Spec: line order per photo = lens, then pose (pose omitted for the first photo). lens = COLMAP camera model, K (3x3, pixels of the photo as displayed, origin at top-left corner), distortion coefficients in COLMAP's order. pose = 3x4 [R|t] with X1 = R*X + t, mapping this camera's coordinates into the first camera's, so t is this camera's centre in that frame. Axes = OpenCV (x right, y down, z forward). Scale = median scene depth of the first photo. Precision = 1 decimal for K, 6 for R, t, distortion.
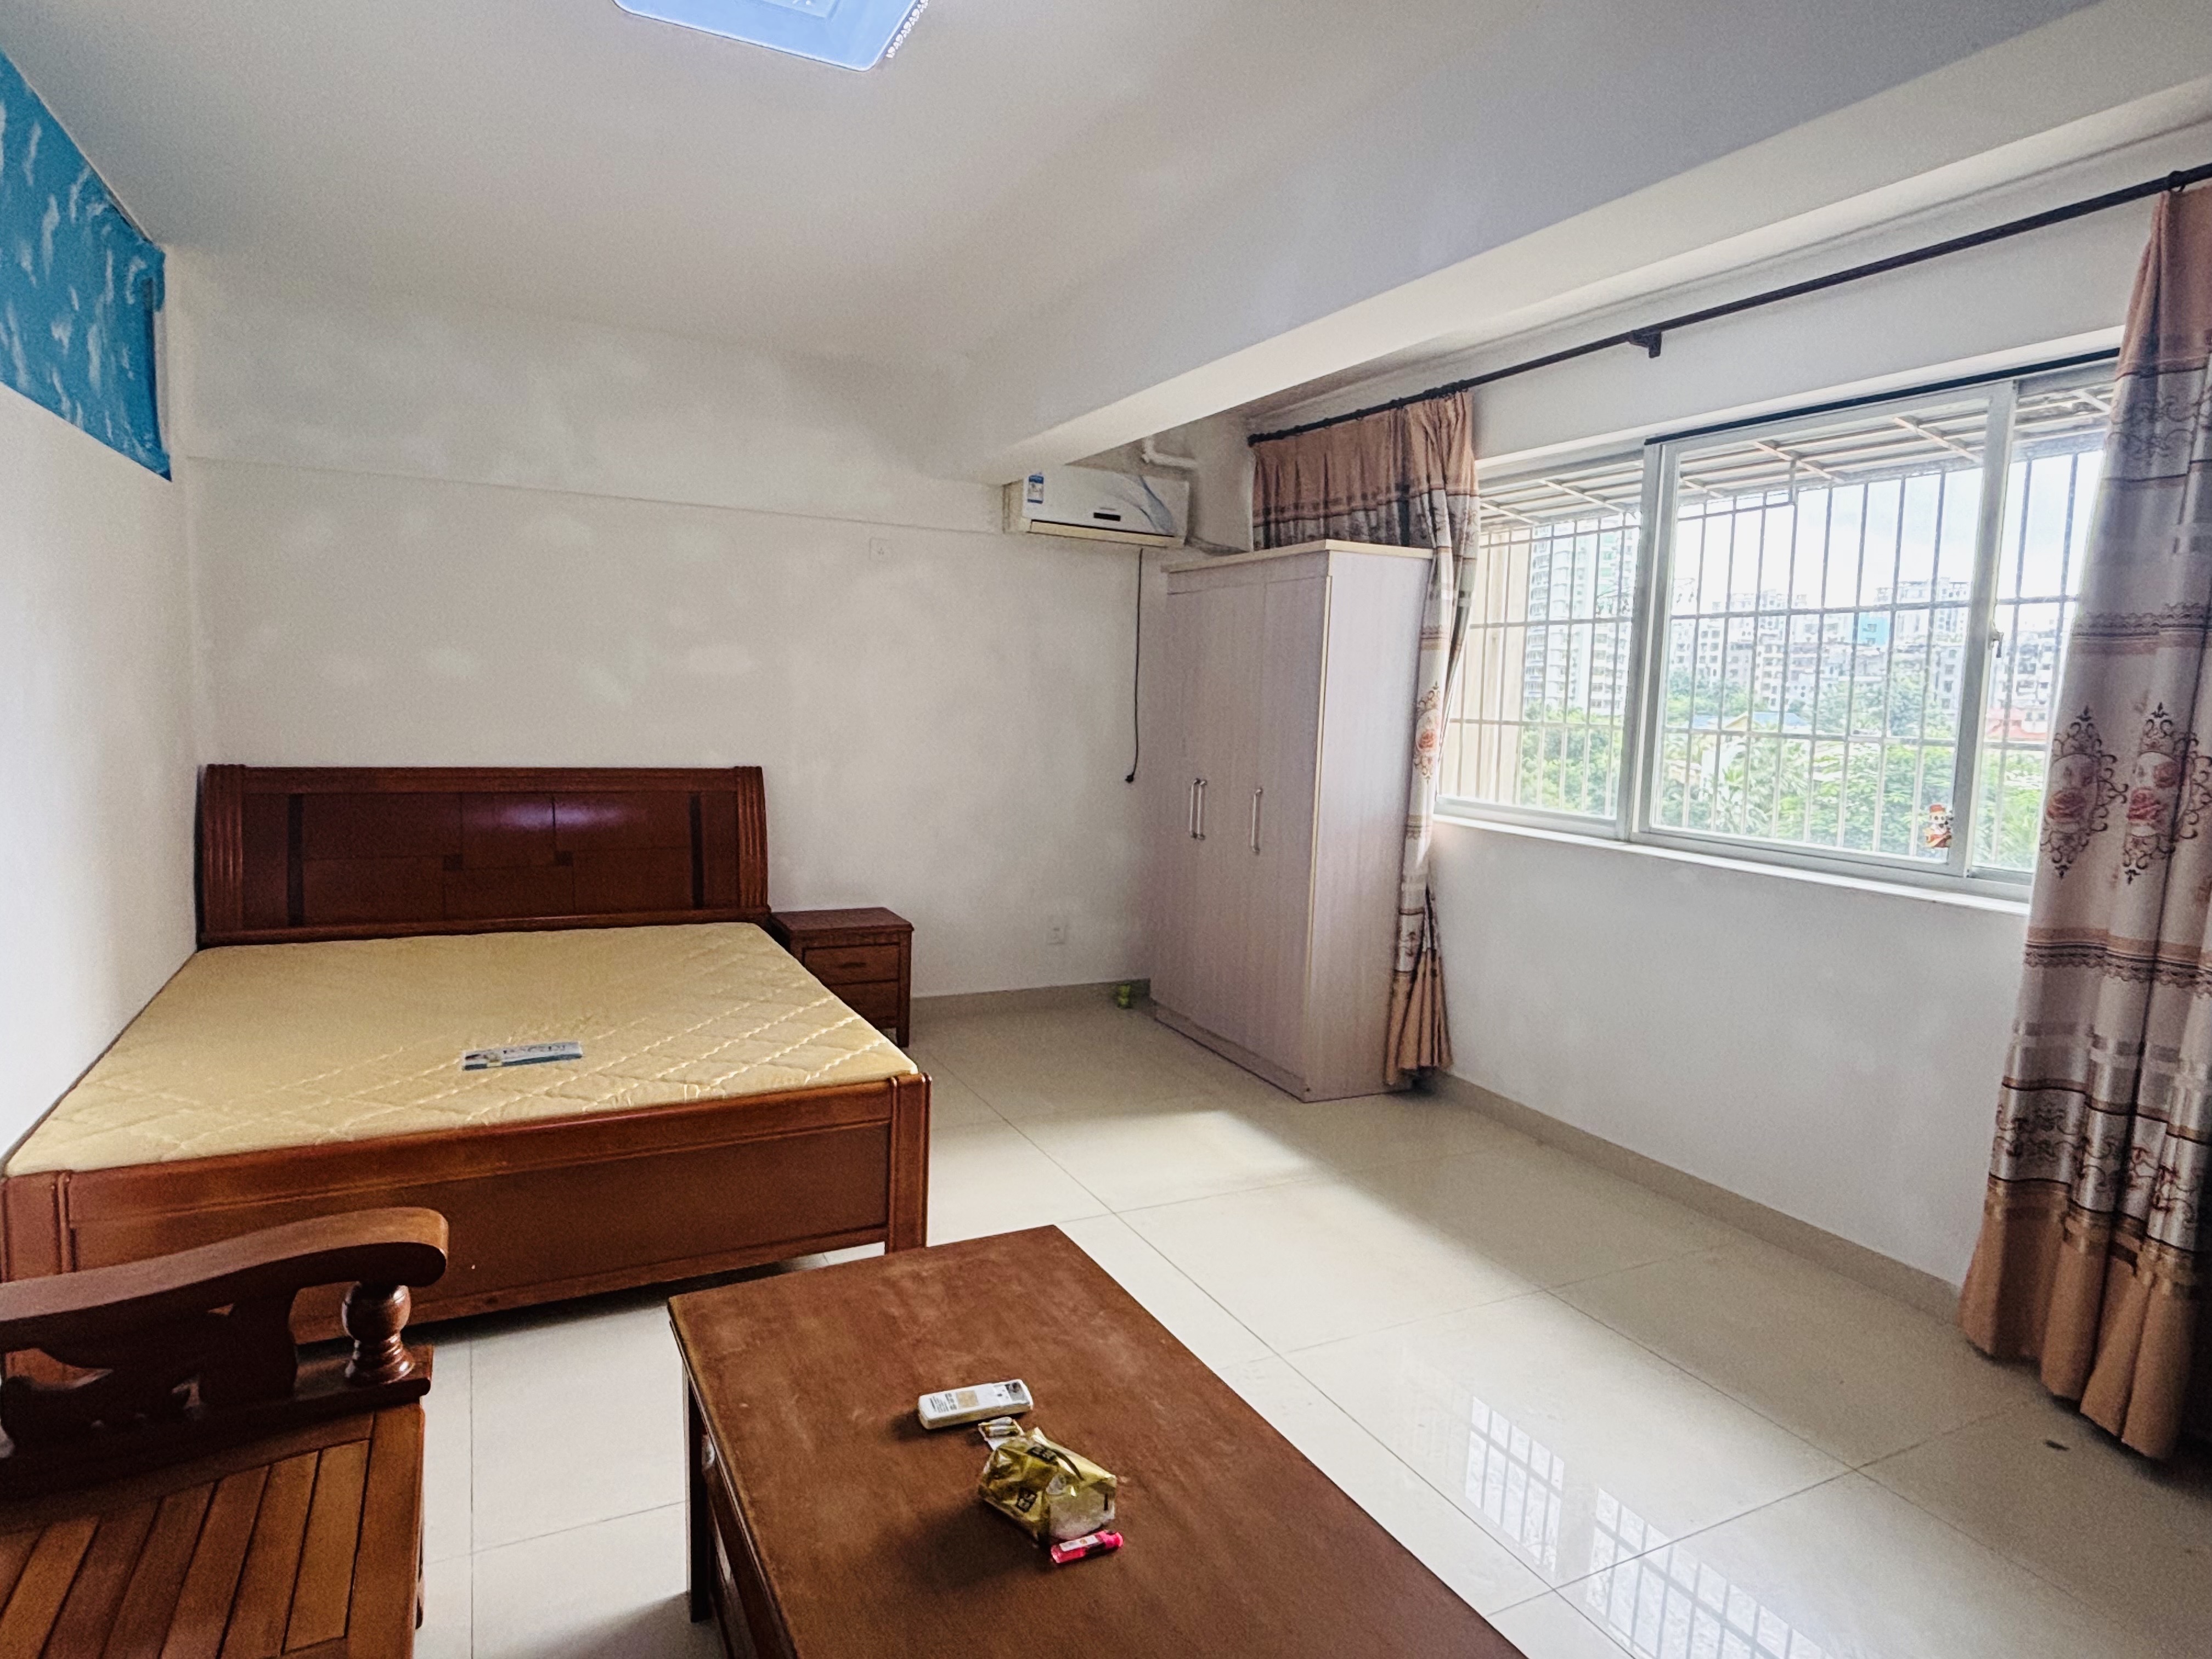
lens RADIAL K [[1263.2, 0, 1105.7], [0, 1263.2, 809.1], [0, 0, 1]] dist [0.024384, -0.000063]
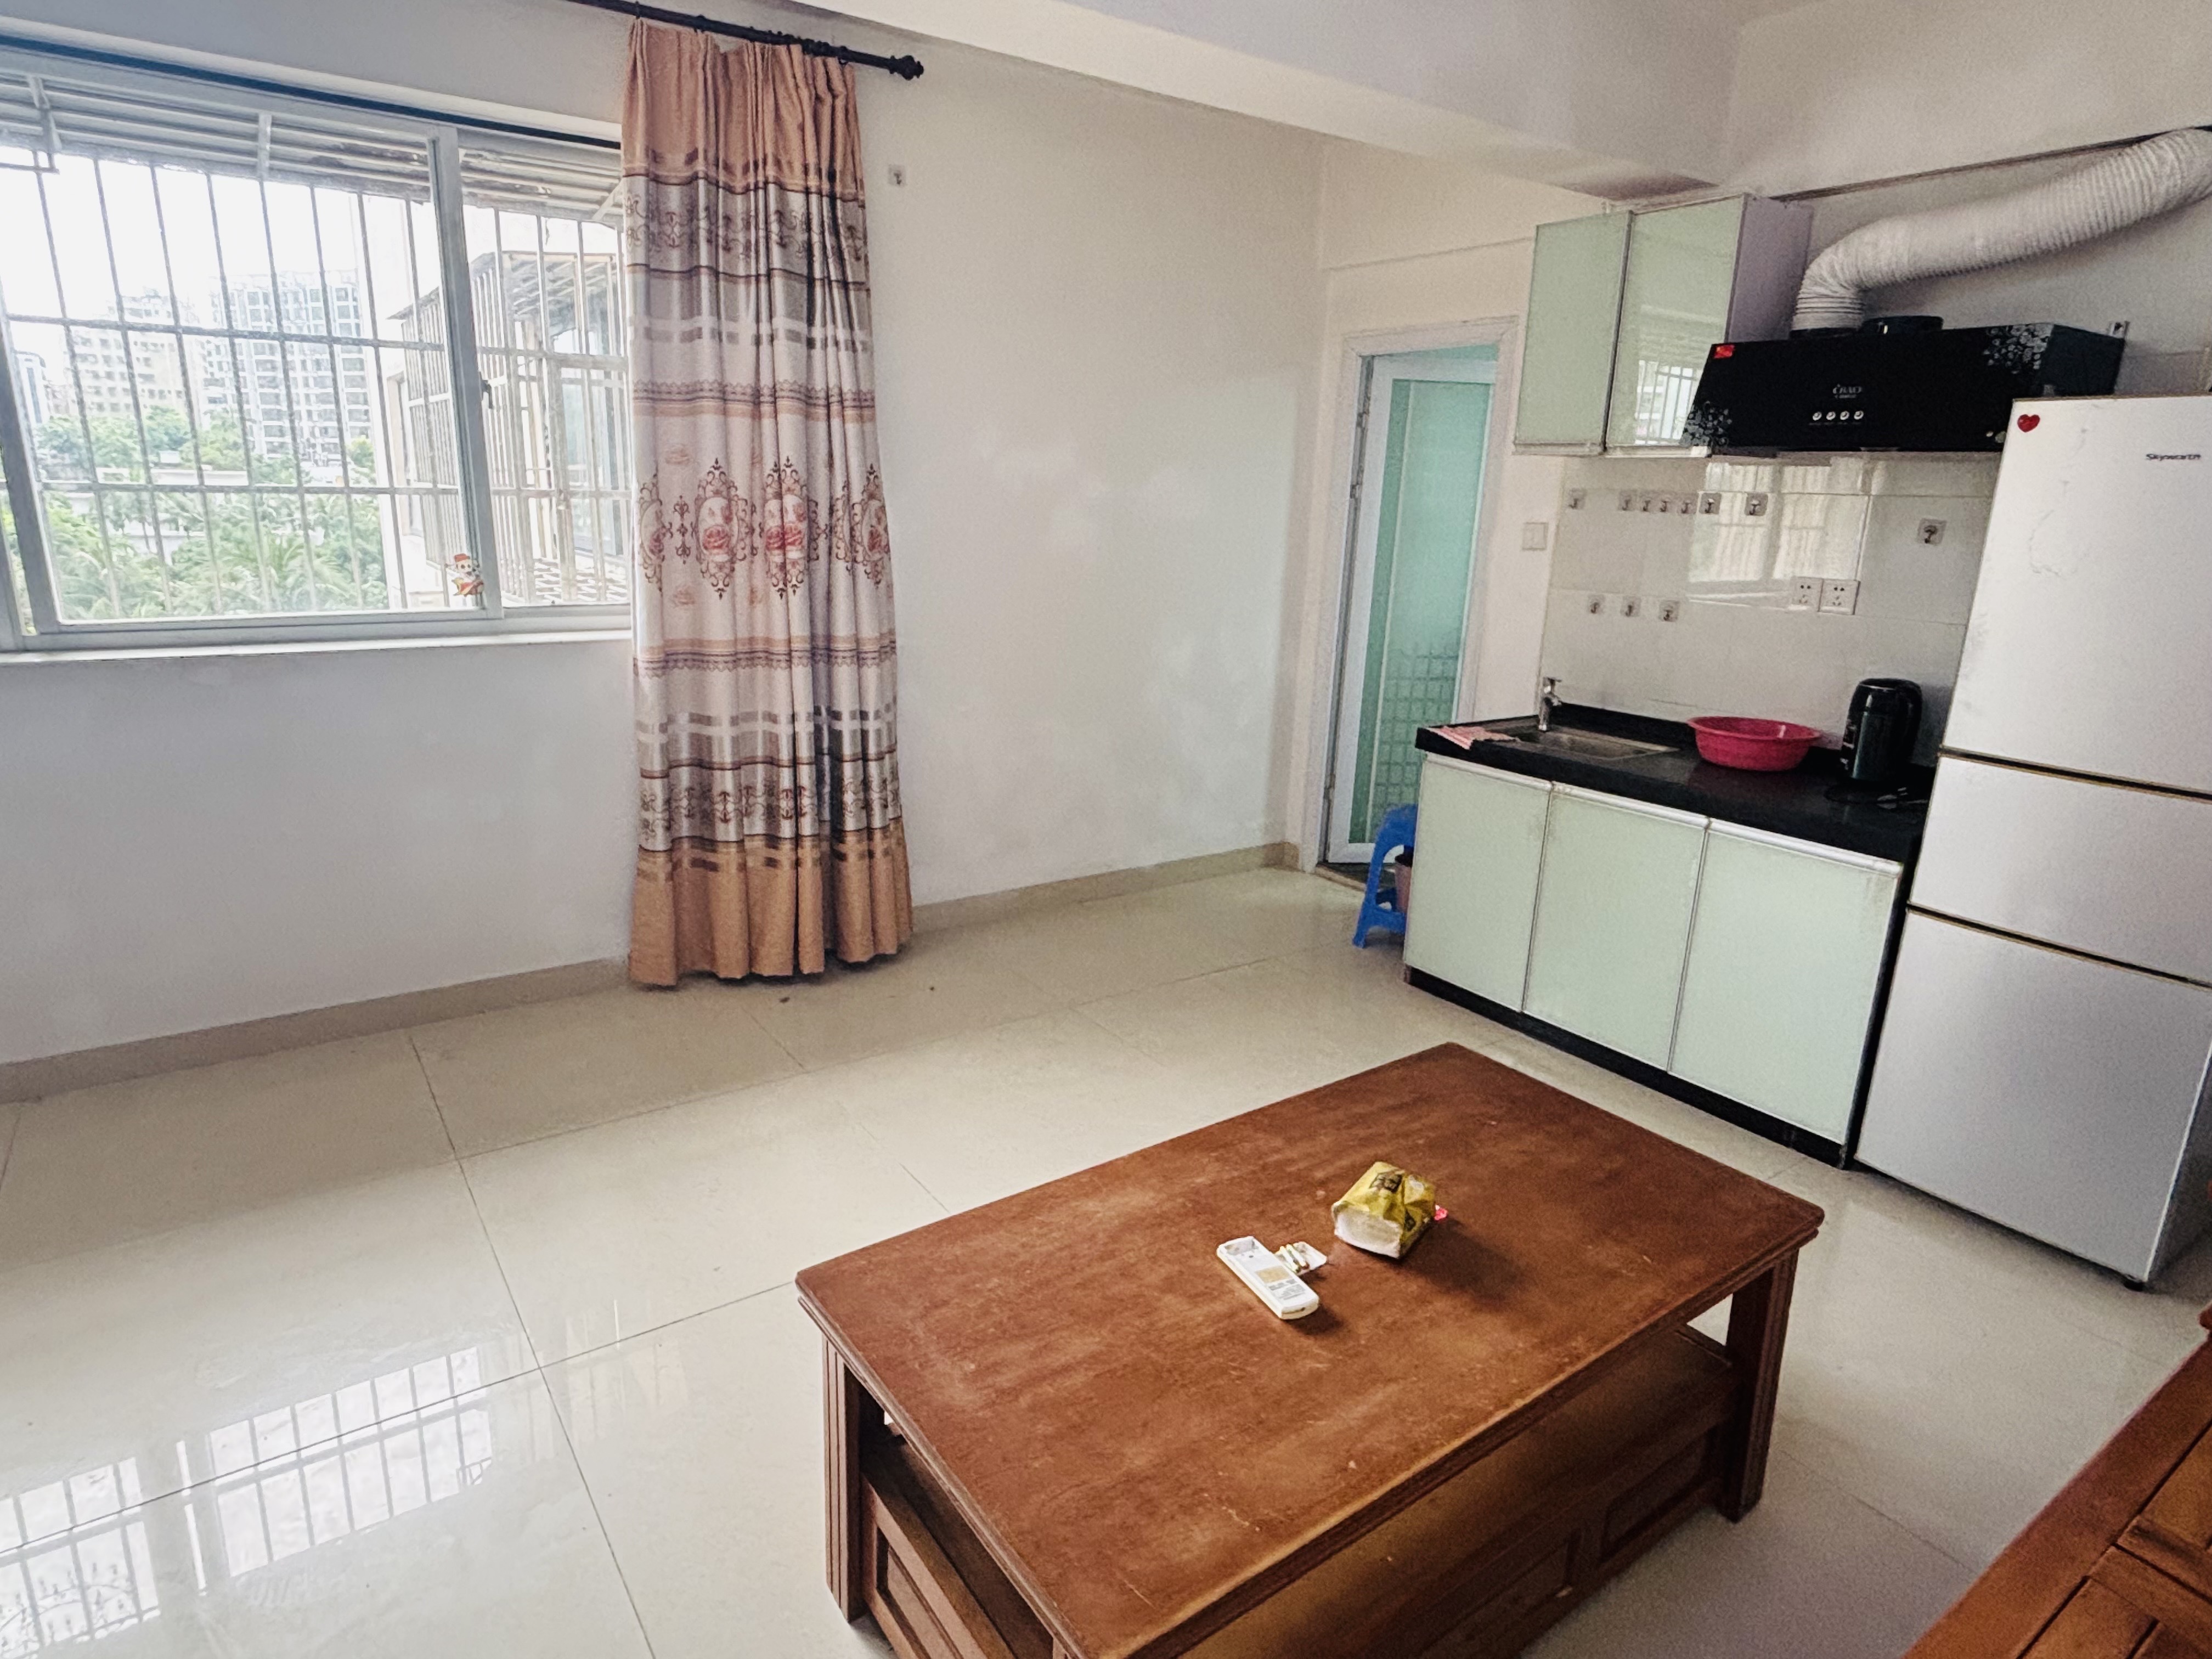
lens RADIAL K [[1238.0, 0, 1104.2], [0, 1238.0, 840.4], [0, 0, 1]] dist [0.000959, -0.008603]
pose [[-0.147514, -0.303542, 0.941330, -0.353052], [0.059246, 0.947321, 0.314758, -0.054531], [-0.987284, 0.102201, -0.121760, 0.499017]]
